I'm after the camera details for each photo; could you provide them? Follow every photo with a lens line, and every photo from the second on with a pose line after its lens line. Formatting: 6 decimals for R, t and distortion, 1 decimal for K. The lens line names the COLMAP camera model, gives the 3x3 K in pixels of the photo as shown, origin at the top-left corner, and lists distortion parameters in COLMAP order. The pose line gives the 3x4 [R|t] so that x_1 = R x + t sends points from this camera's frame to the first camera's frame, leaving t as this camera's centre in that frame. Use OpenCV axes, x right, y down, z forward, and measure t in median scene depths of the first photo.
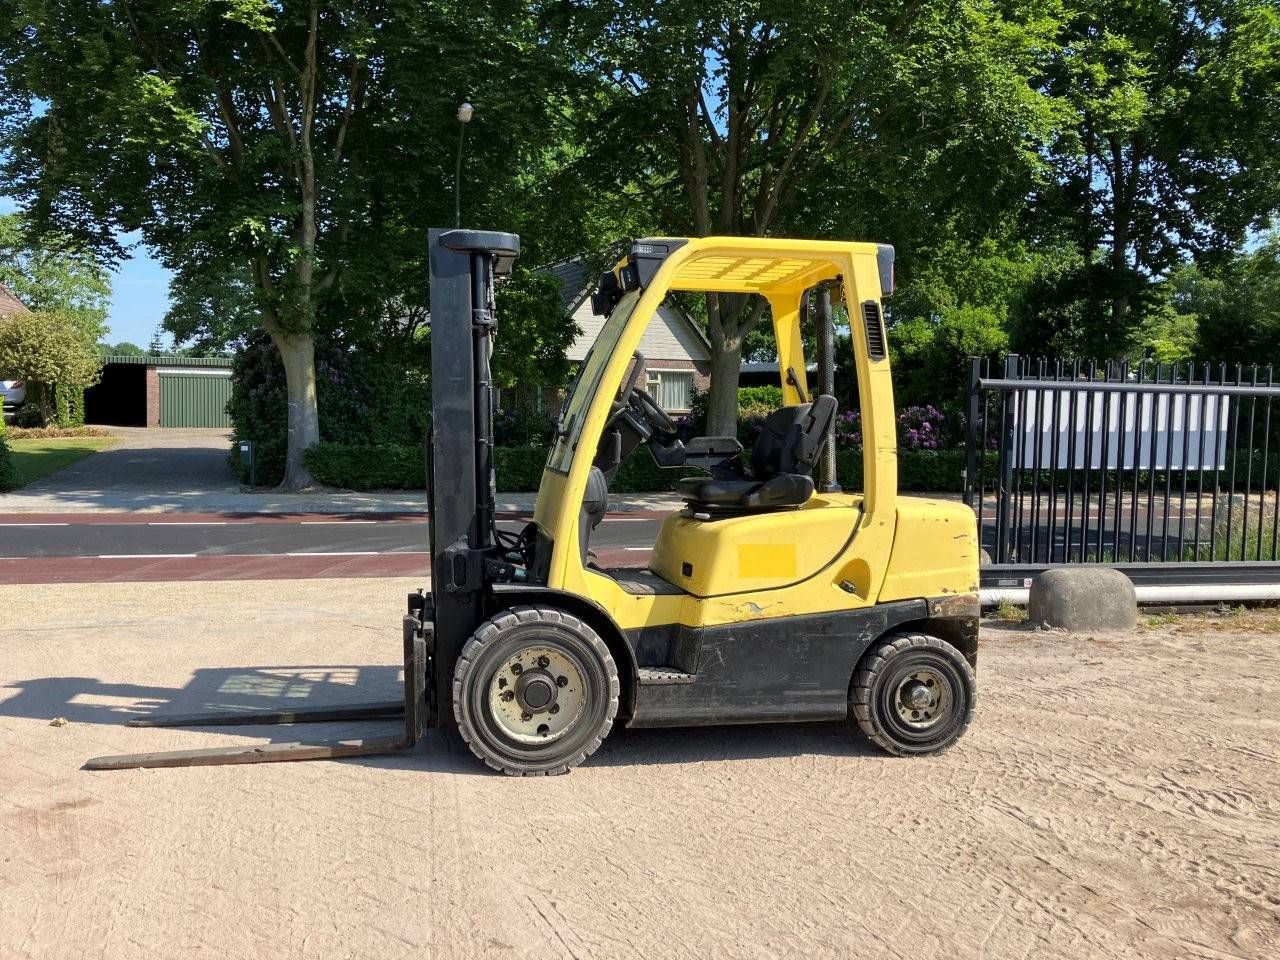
lens RADIAL K [[1010.2, 0, 631.5], [0, 1010.2, 488.4], [0, 0, 1]] dist [0.003377, 0.002280]
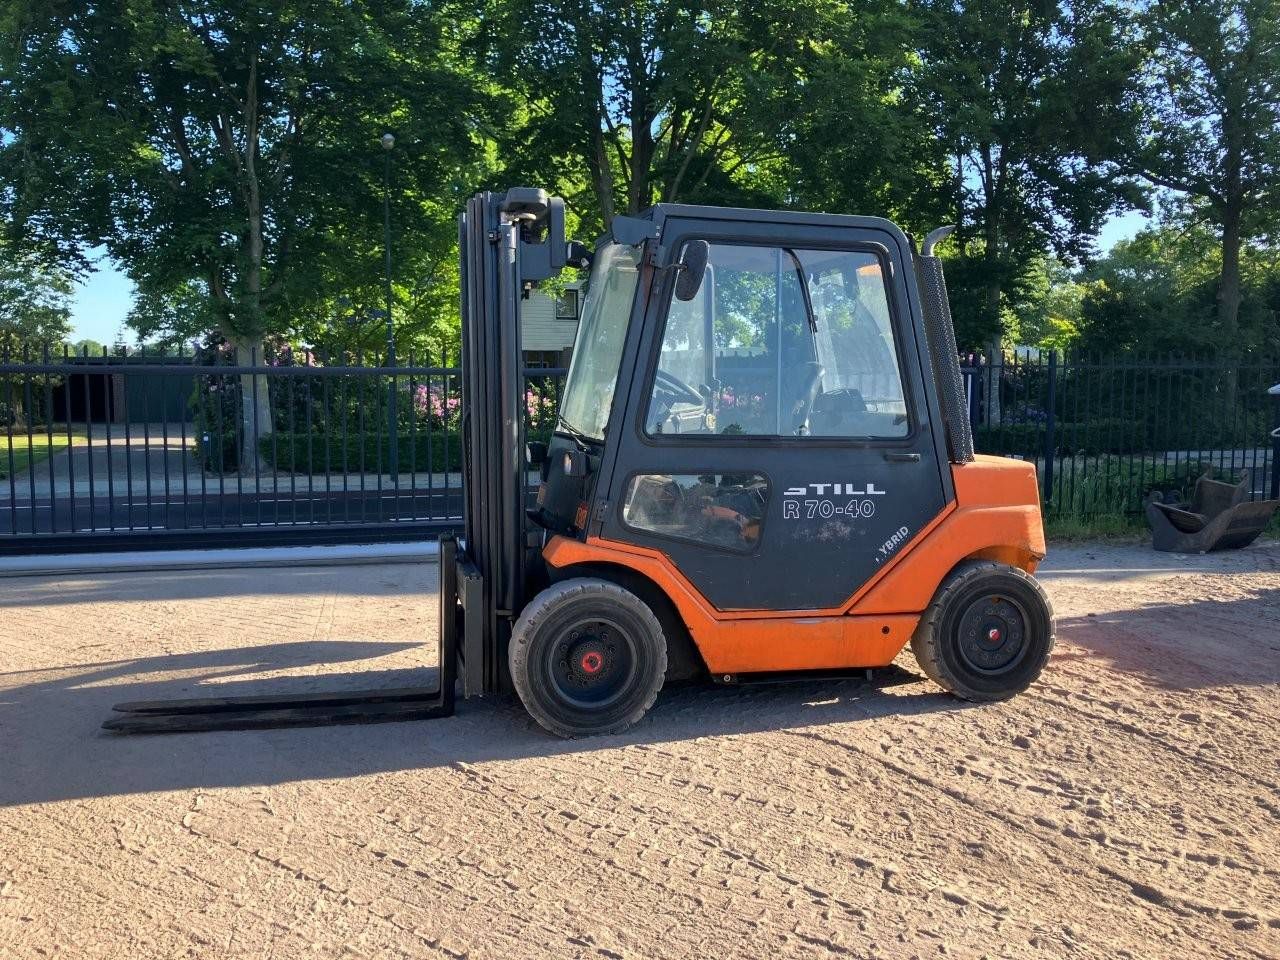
lens RADIAL K [[1010.2, 0, 631.5], [0, 1010.2, 488.4], [0, 0, 1]] dist [0.003377, 0.002280]
pose [[0.999357, -0.024756, 0.025938, 0.061557], [0.024364, 0.999586, 0.015320, 0.011030], [-0.026306, -0.014678, 0.999546, -0.138544]]
